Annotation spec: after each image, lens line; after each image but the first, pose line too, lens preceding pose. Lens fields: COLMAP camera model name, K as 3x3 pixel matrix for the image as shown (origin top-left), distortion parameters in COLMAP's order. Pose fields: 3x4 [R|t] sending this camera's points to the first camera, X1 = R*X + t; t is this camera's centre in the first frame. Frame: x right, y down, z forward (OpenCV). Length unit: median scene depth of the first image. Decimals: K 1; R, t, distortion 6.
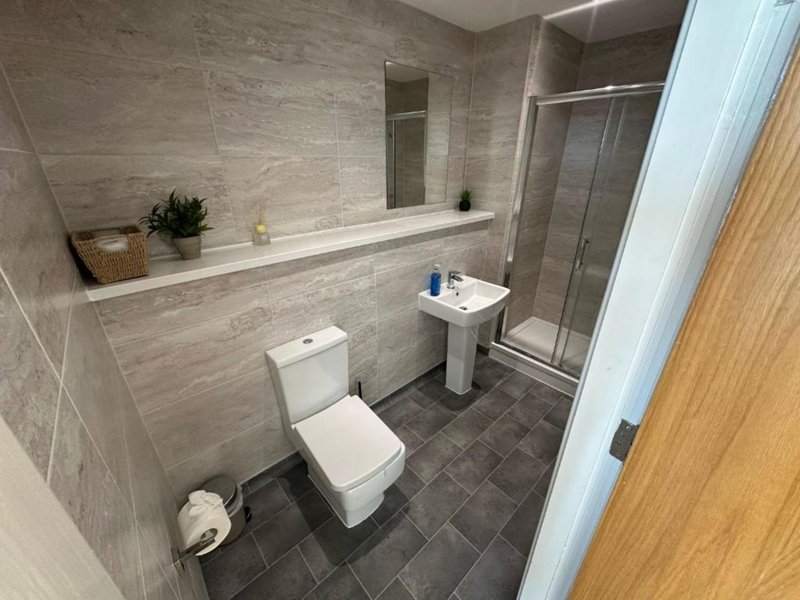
lens RADIAL K [[319.6, 0, 400.6], [0, 319.6, 300.8], [0, 0, 1]] dist [-0.001344, 0.000533]
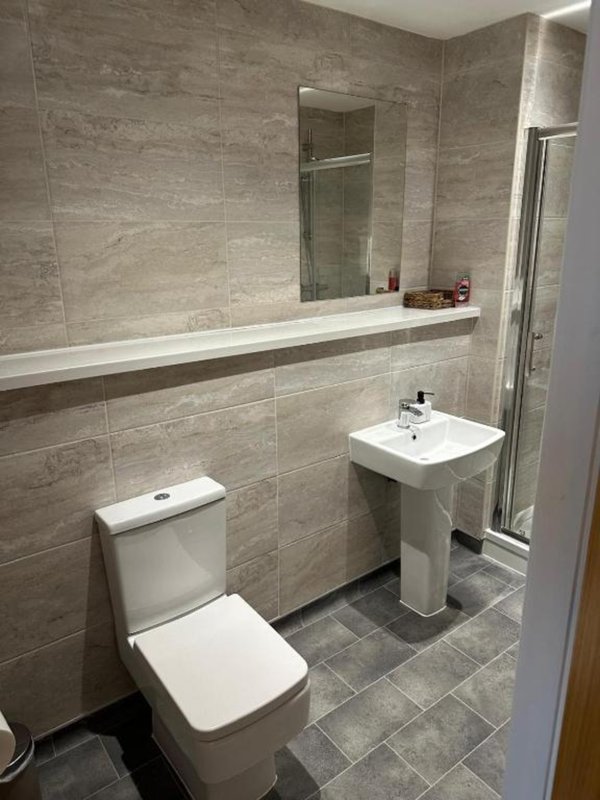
lens RADIAL K [[565.2, 0, 302.3], [0, 565.2, 397.0], [0, 0, 1]] dist [0.058454, -0.072995]
pose [[0.995764, 0.012080, -0.091145, 0.075292], [-0.024422, 0.990471, -0.135540, 0.064796], [0.088640, 0.137191, 0.986571, -0.101897]]
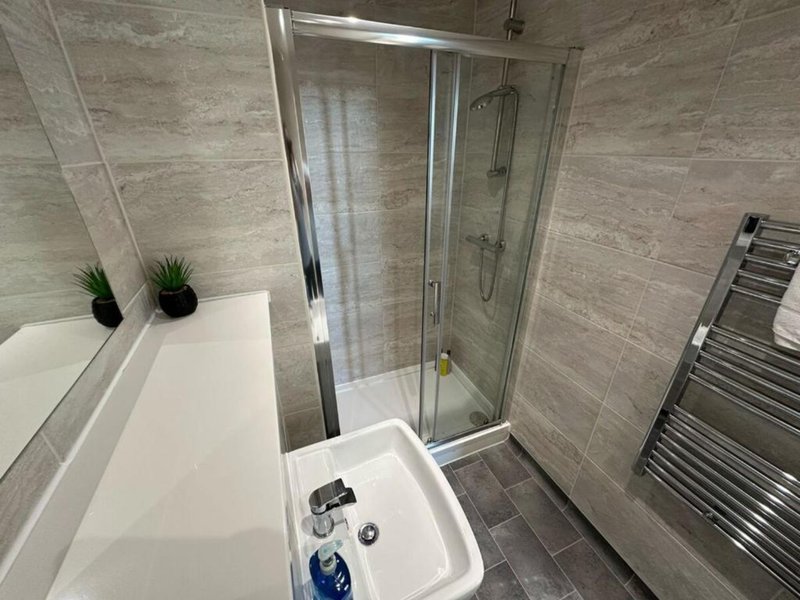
lens RADIAL K [[319.6, 0, 400.6], [0, 319.6, 300.8], [0, 0, 1]] dist [-0.001344, 0.000533]
pose [[0.351397, -0.411372, 0.841007, -0.015539], [0.387621, 0.881613, 0.269275, -0.413132], [-0.852215, 0.231369, 0.469252, 0.866642]]
